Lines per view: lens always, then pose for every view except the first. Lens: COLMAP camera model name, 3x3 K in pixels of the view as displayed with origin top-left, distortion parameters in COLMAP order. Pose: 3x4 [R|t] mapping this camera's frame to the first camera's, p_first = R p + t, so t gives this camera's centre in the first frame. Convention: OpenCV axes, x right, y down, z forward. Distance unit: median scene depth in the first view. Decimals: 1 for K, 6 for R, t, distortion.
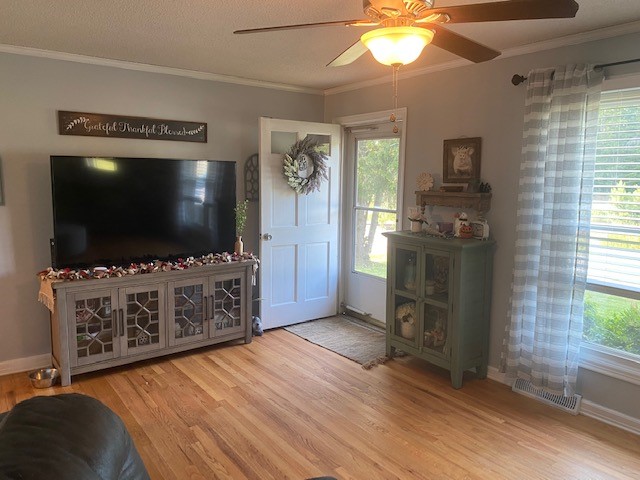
lens RADIAL K [[494.1, 0, 321.8], [0, 494.1, 239.3], [0, 0, 1]] dist [0.083769, -0.048574]
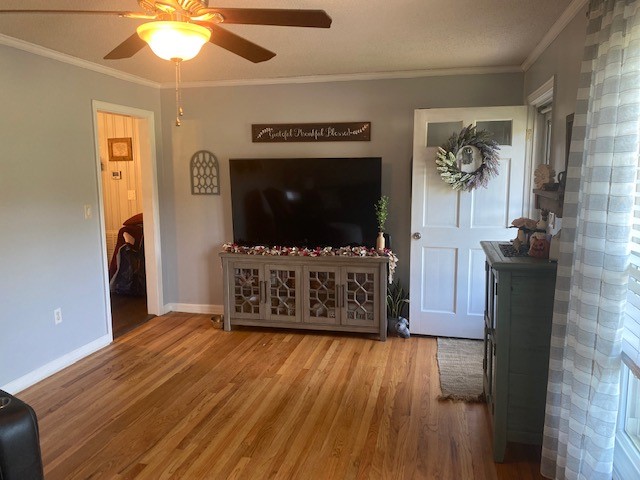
lens RADIAL K [[494.1, 0, 322.1], [0, 494.1, 236.2], [0, 0, 1]] dist [0.083769, -0.048574]
pose [[0.647259, 0.086227, -0.757378, 0.557007], [-0.089457, 0.995308, 0.036865, -0.026589], [0.757003, 0.043892, 0.651936, 0.280567]]
